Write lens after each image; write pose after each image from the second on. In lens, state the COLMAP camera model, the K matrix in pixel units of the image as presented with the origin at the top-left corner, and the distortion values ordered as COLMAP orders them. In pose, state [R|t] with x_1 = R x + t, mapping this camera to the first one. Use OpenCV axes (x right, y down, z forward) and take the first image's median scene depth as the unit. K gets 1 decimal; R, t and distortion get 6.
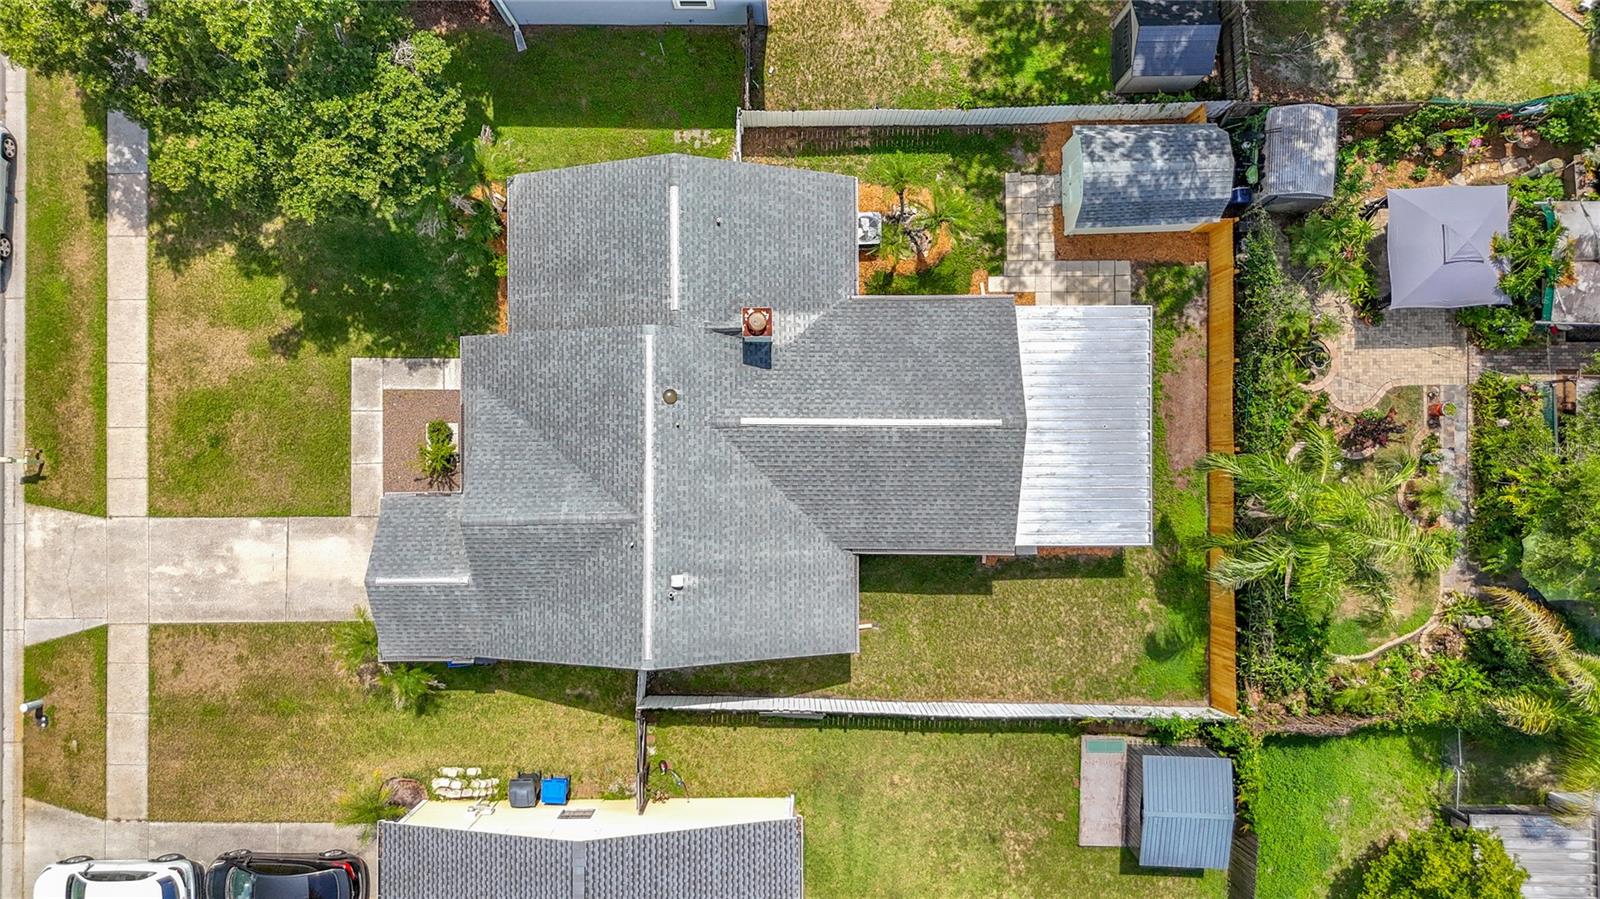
lens RADIAL K [[1189.5, 0, 807.9], [0, 1189.5, 450.2], [0, 0, 1]] dist [0.064267, -0.089479]
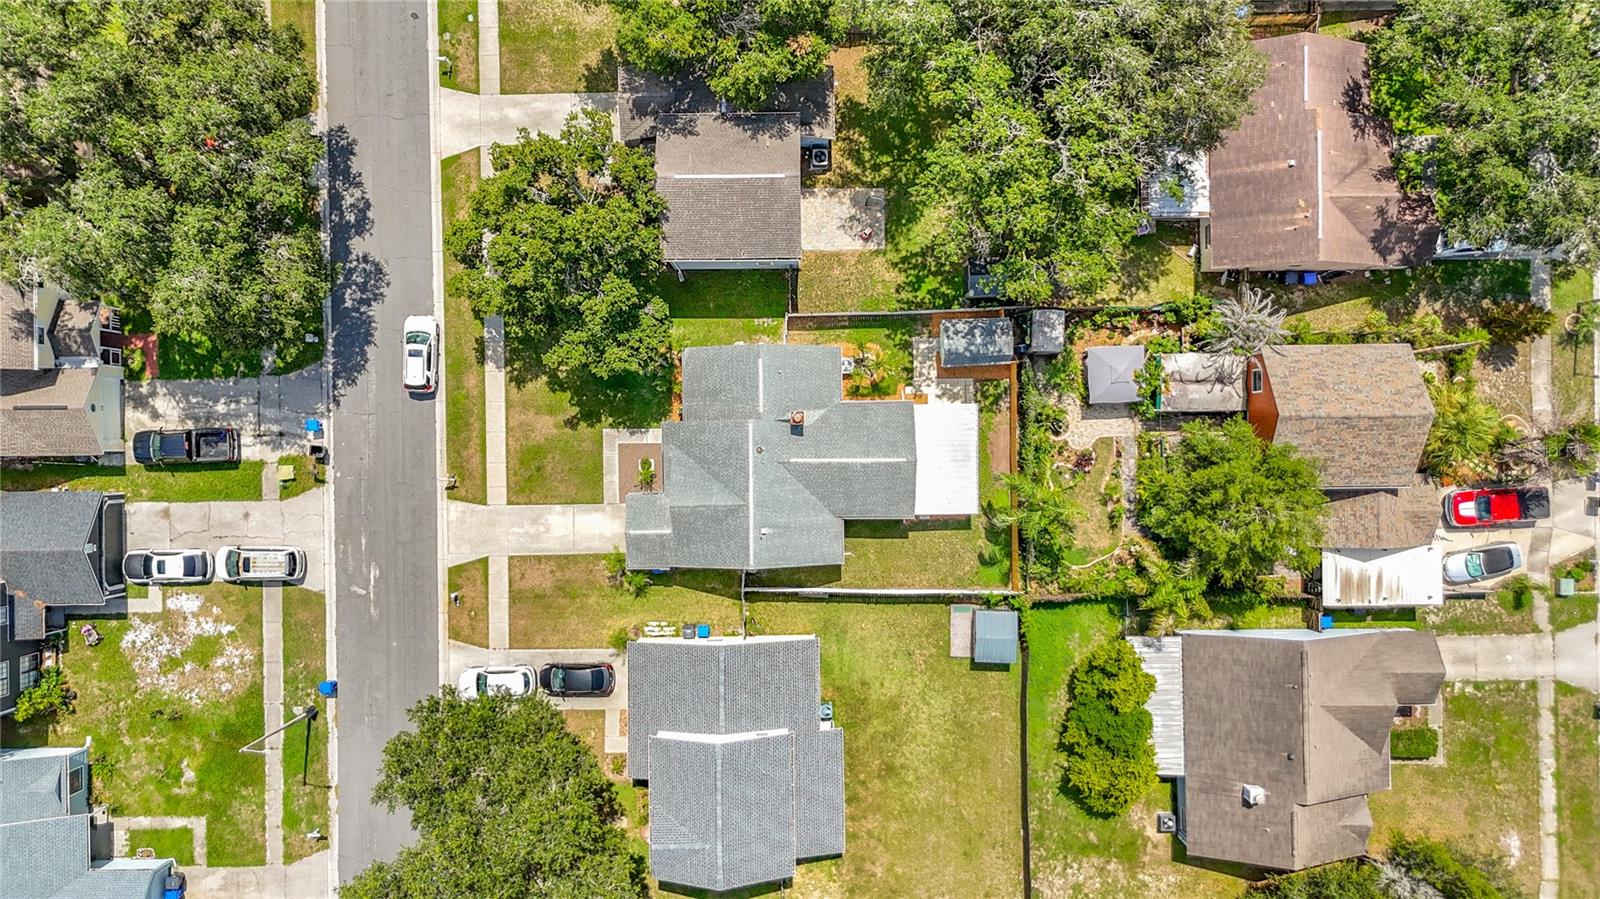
lens RADIAL K [[1185.3, 0, 839.4], [0, 1185.3, 452.8], [0, 0, 1]] dist [0.077294, -0.087084]
pose [[0.999839, -0.008255, 0.015955, 0.000995], [0.008026, 0.999864, 0.014374, -0.061874], [-0.016072, -0.014244, 0.999769, -1.100101]]
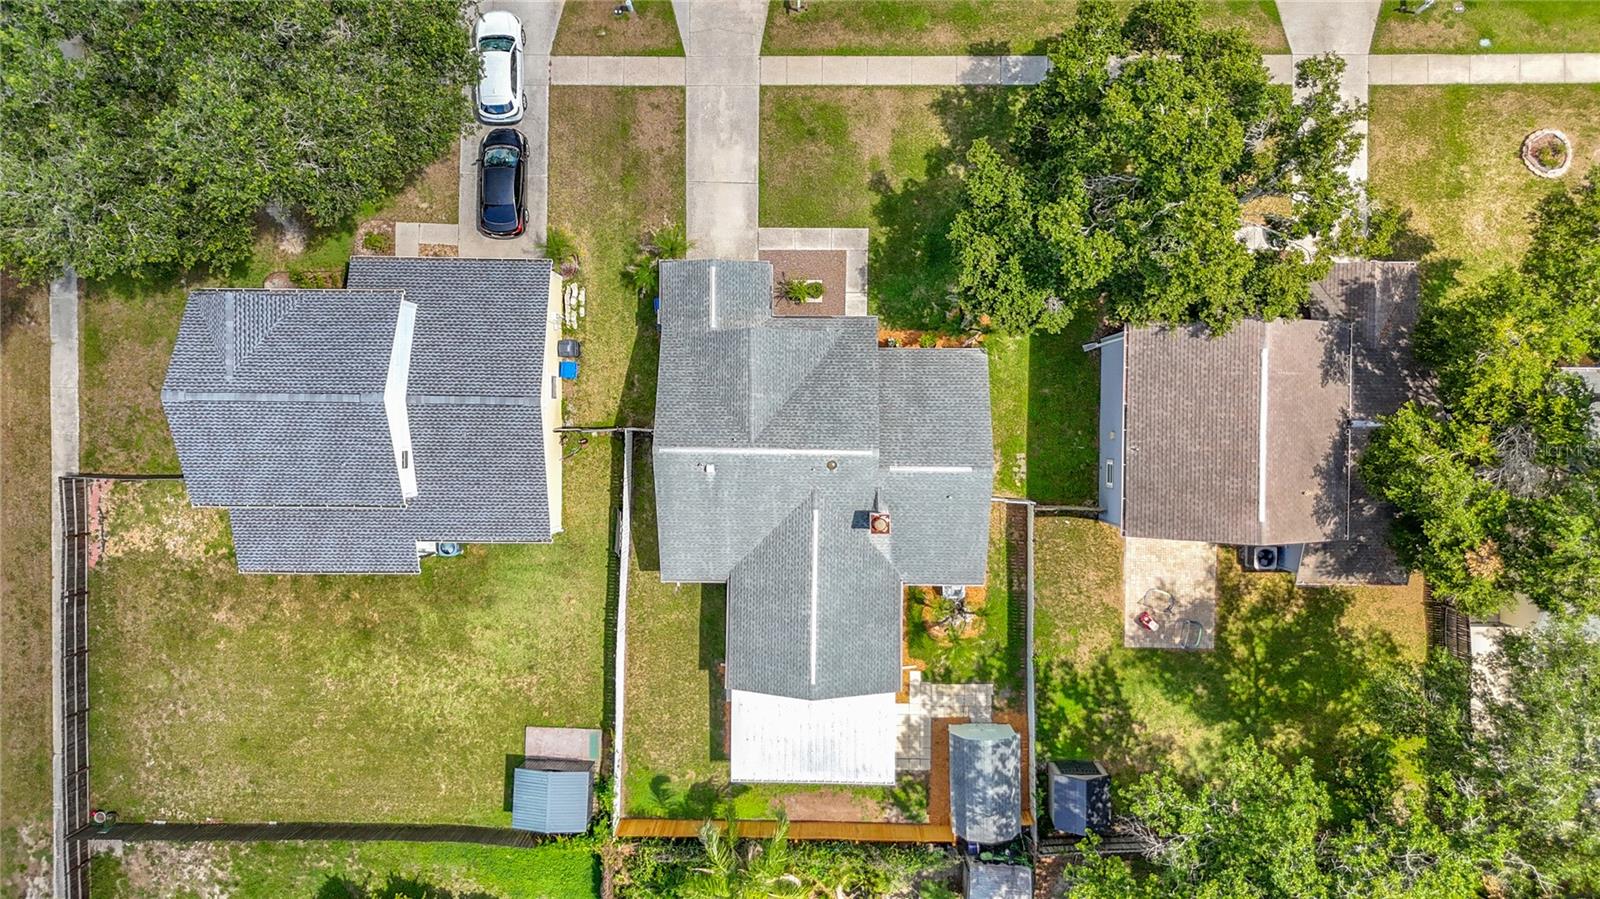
lens RADIAL K [[1189.5, 0, 807.9], [0, 1189.5, 450.2], [0, 0, 1]] dist [0.064267, -0.089479]
pose [[-0.012387, 0.999794, 0.016099, -0.136960], [-0.999375, -0.012911, 0.032902, -0.054714], [0.033103, -0.015681, 0.999329, -0.435337]]
